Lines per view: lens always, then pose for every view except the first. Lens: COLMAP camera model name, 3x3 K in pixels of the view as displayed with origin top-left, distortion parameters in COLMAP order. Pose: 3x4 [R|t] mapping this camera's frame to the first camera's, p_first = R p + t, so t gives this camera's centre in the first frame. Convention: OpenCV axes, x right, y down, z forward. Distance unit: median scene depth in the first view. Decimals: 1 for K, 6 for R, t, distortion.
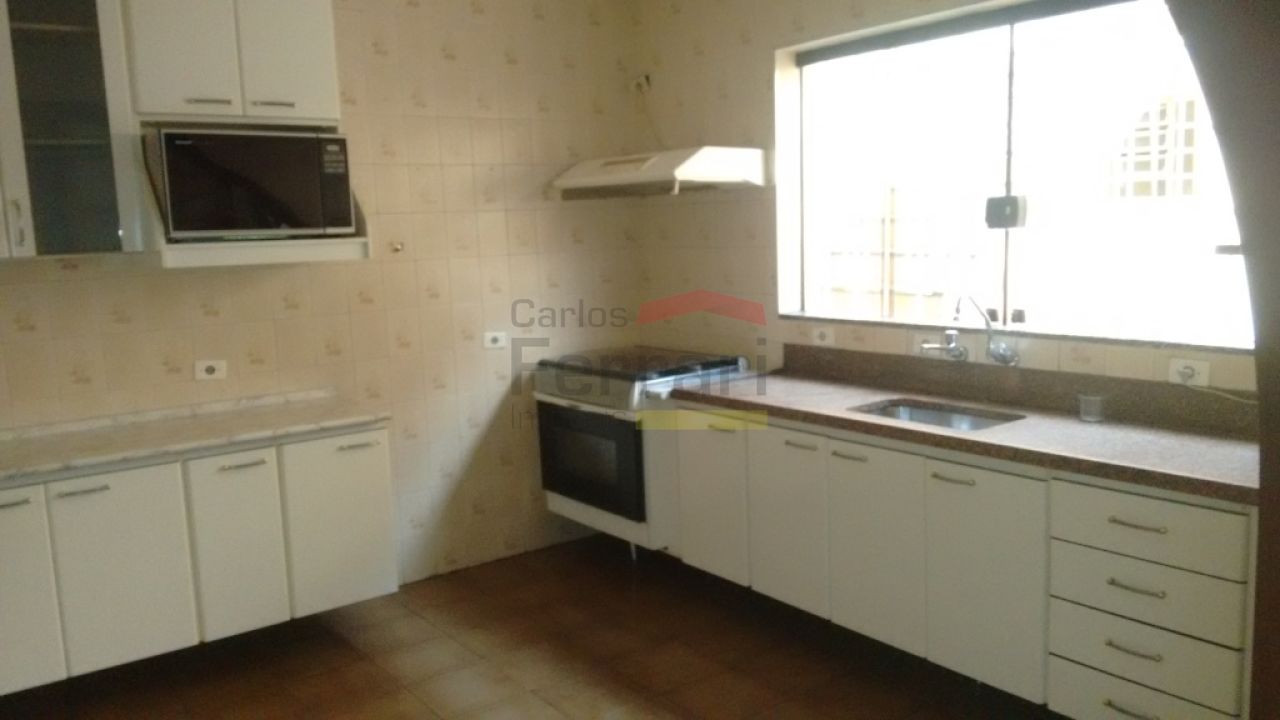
lens RADIAL K [[1001.8, 0, 648.9], [0, 1001.8, 359.6], [0, 0, 1]] dist [0.039804, -0.059556]
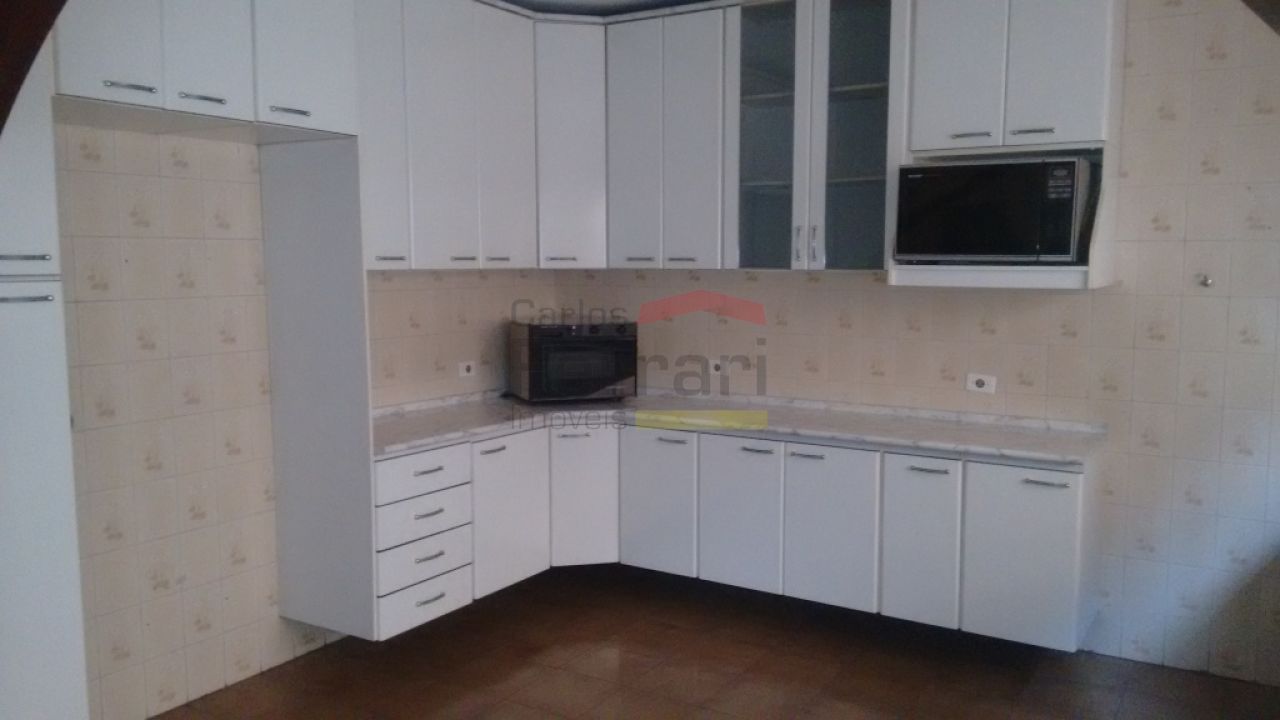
lens RADIAL K [[1001.8, 0, 649.3], [0, 1001.8, 360.2], [0, 0, 1]] dist [0.039804, -0.059556]
pose [[0.352591, 0.131228, -0.926530, 0.463782], [-0.142802, 0.986067, 0.085317, -0.059465], [0.924817, 0.102229, 0.366418, 0.301875]]
